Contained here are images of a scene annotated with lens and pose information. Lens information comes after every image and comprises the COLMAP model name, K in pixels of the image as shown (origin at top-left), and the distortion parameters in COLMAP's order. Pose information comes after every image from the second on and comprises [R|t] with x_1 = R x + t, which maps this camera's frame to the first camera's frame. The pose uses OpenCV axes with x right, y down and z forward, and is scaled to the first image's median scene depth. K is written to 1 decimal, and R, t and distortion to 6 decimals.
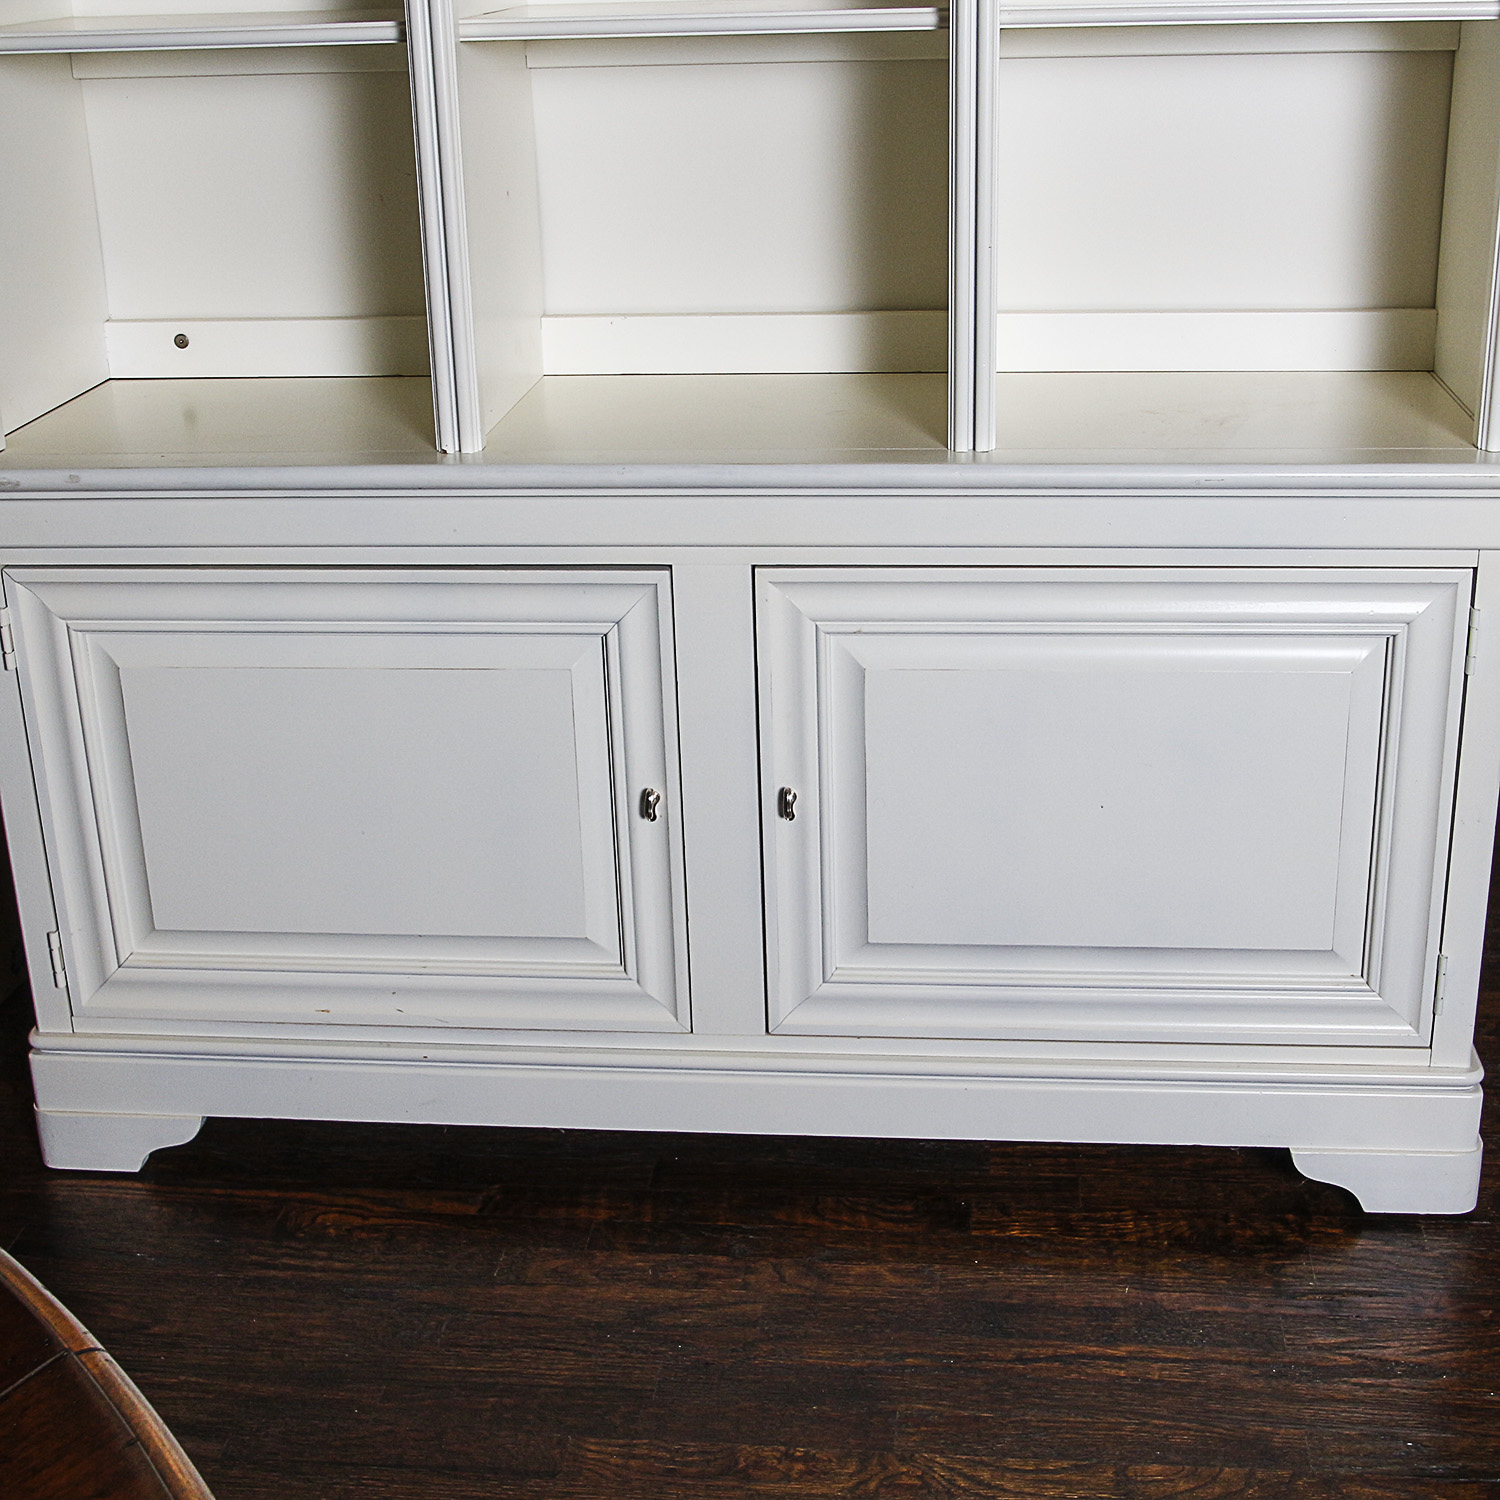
lens RADIAL K [[2439.5, 0, 718.1], [0, 2439.5, 843.2], [0, 0, 1]] dist [-0.073404, 0.000000]
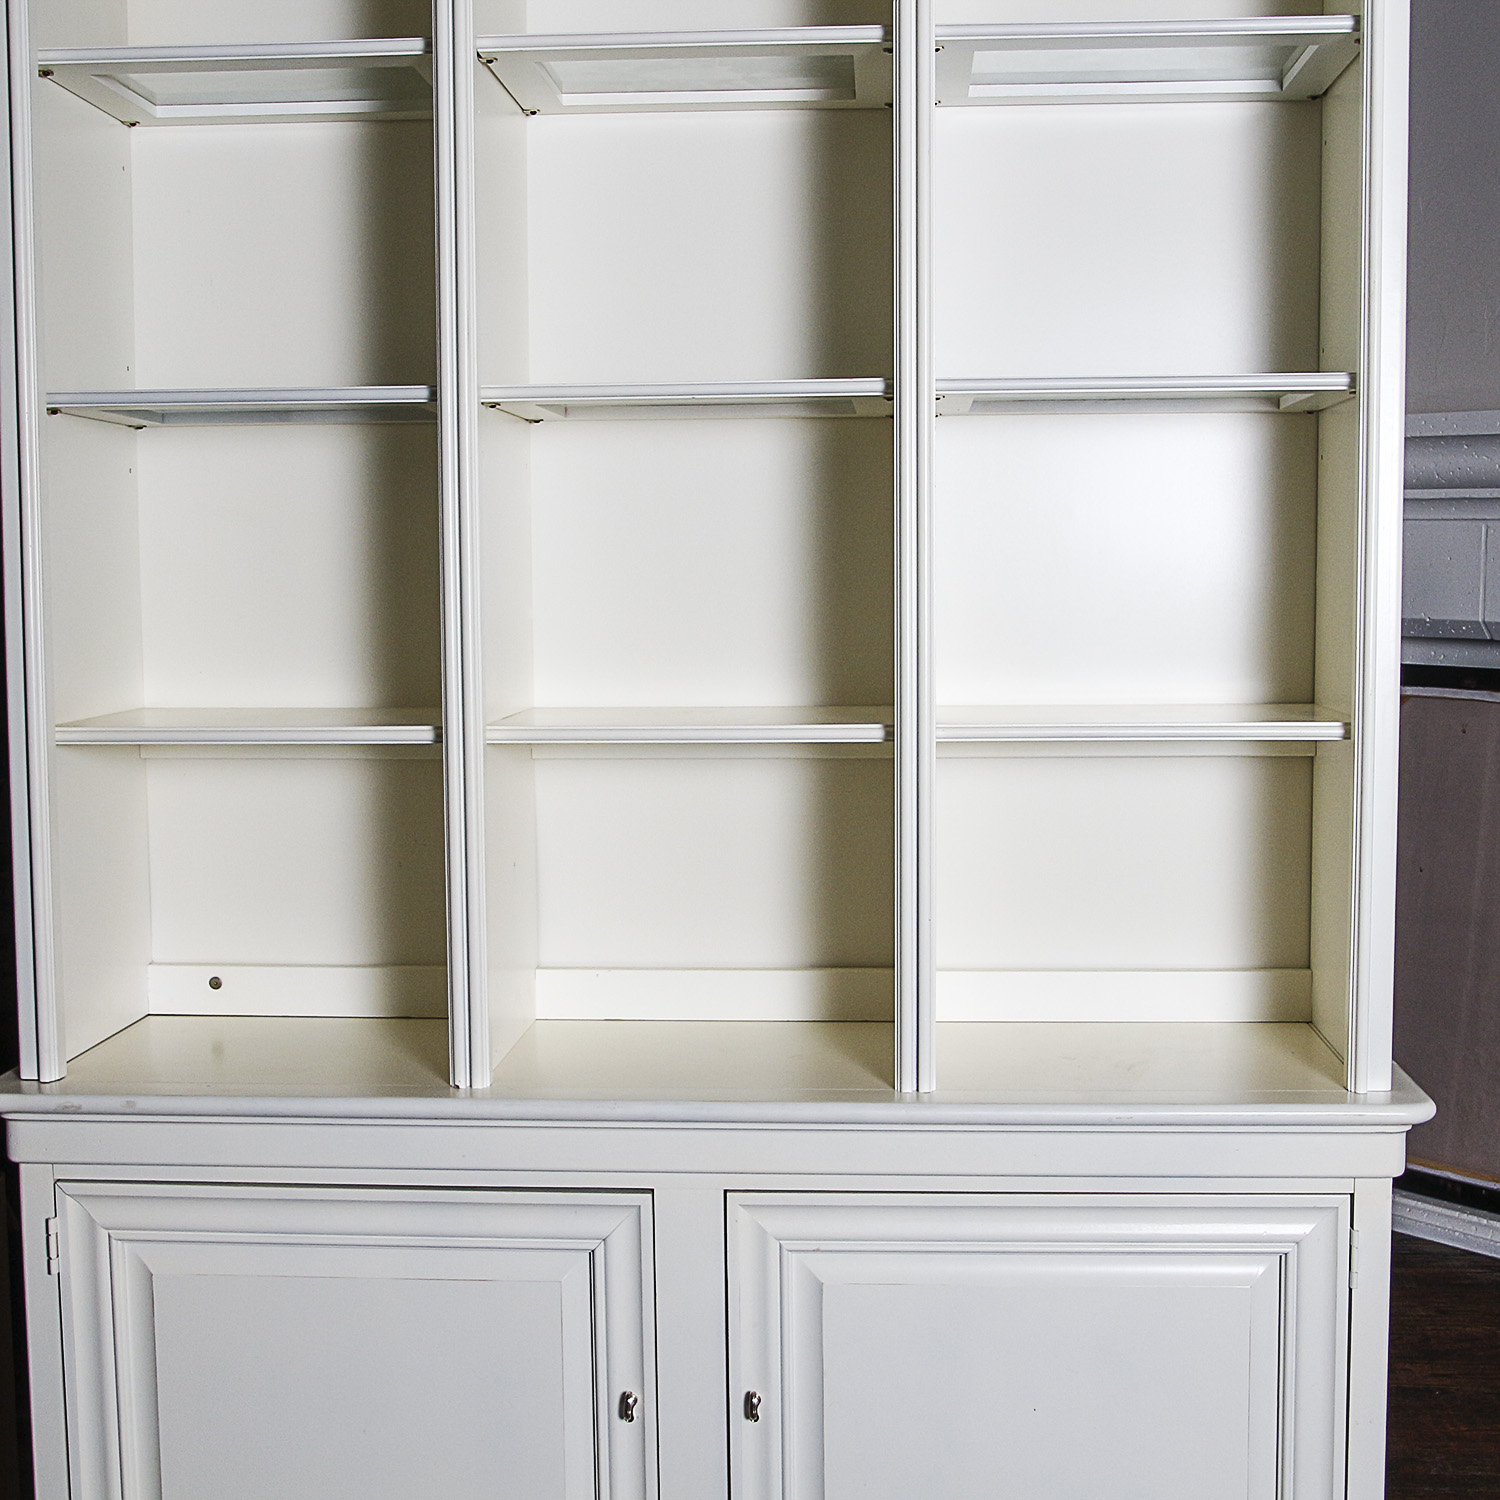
lens RADIAL K [[2439.5, 0, 788.1], [0, 2439.5, 720.9], [0, 0, 1]] dist [-0.073404, 0.000000]
pose [[0.998399, 0.018866, 0.053318, -0.019691], [-0.002049, 0.954171, -0.299253, 0.015972], [-0.056520, 0.298665, 0.952683, -0.141405]]
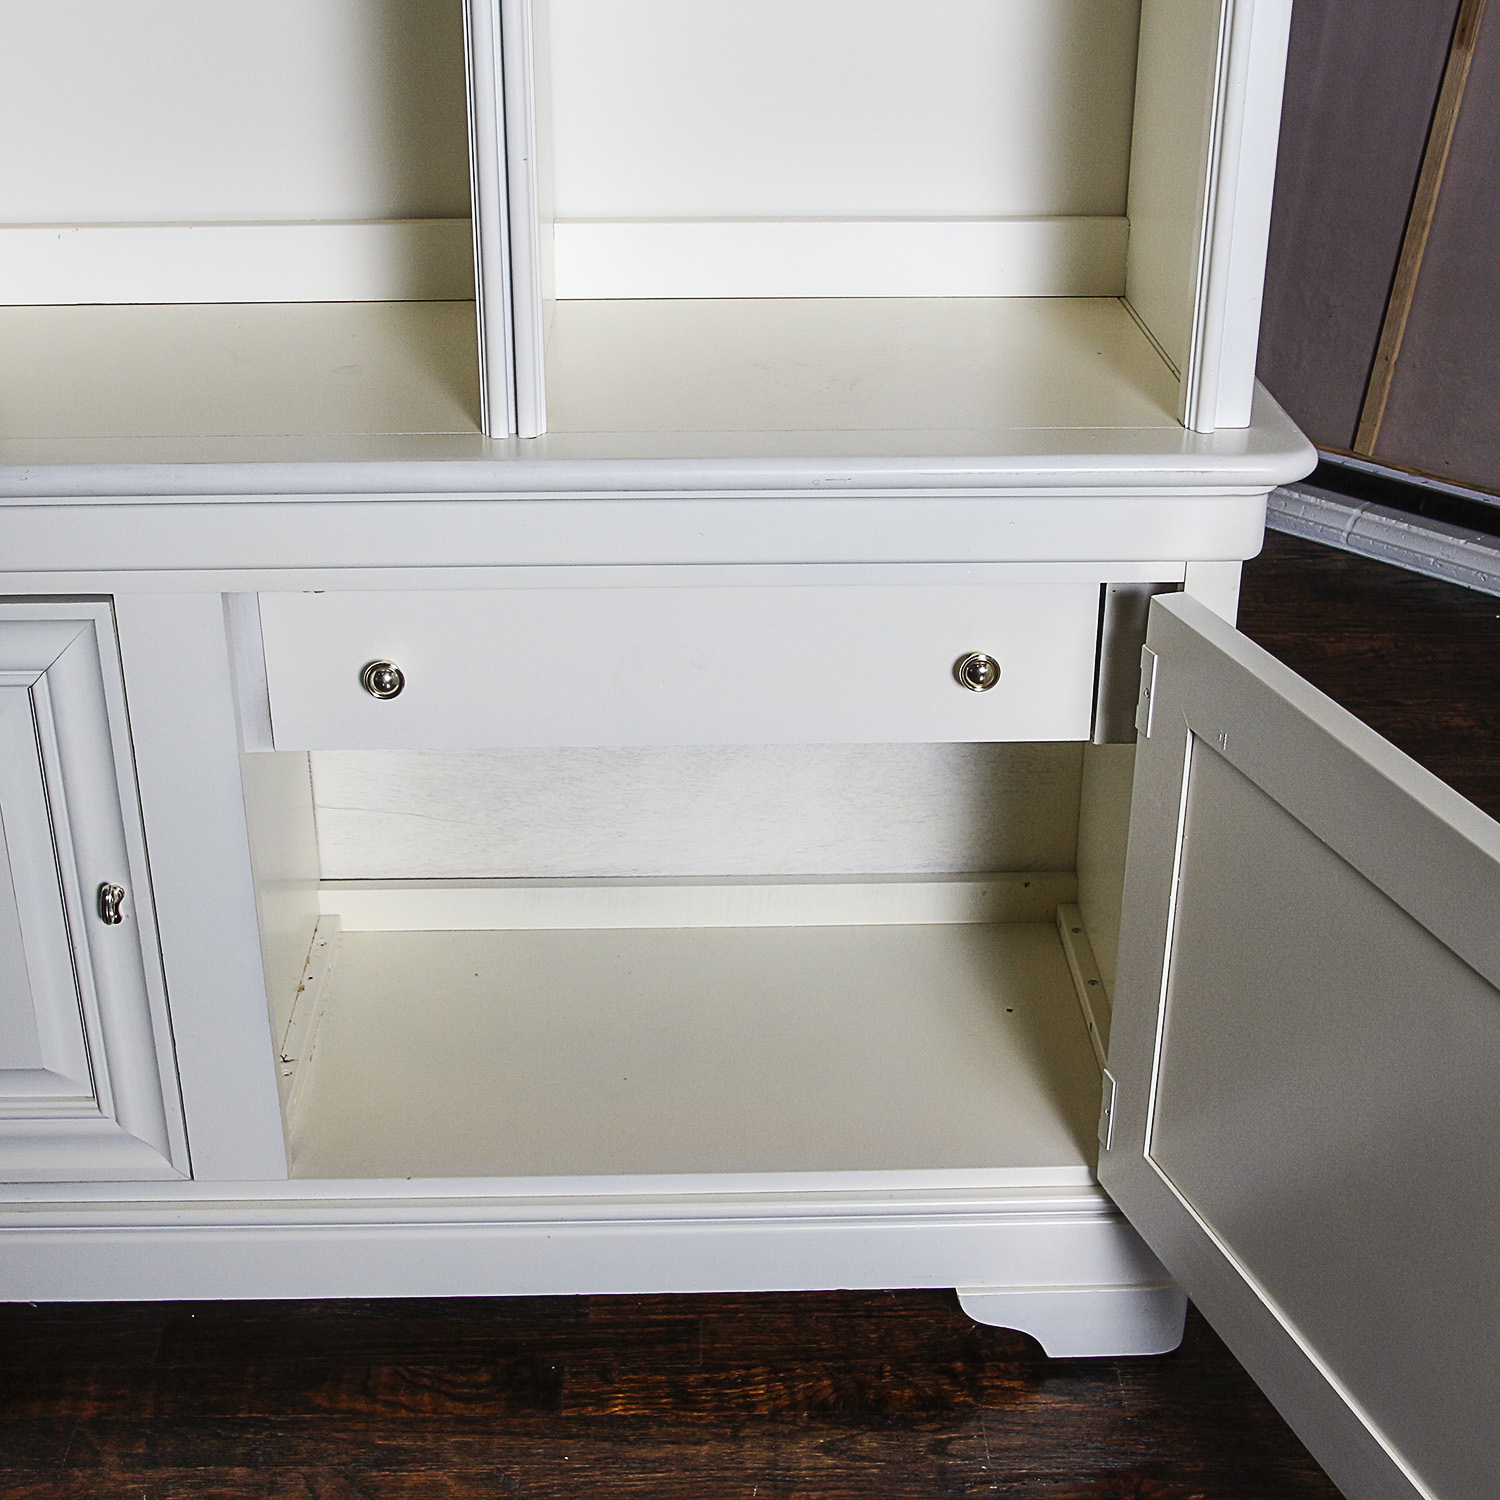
lens RADIAL K [[2439.5, 0, 754.4], [0, 2439.5, 869.4], [0, 0, 1]] dist [-0.073404, 0.000000]
pose [[0.990298, -0.033624, 0.134829, 0.066446], [0.021287, 0.995539, 0.091915, -0.088593], [-0.137318, -0.088153, 0.986597, 0.230291]]
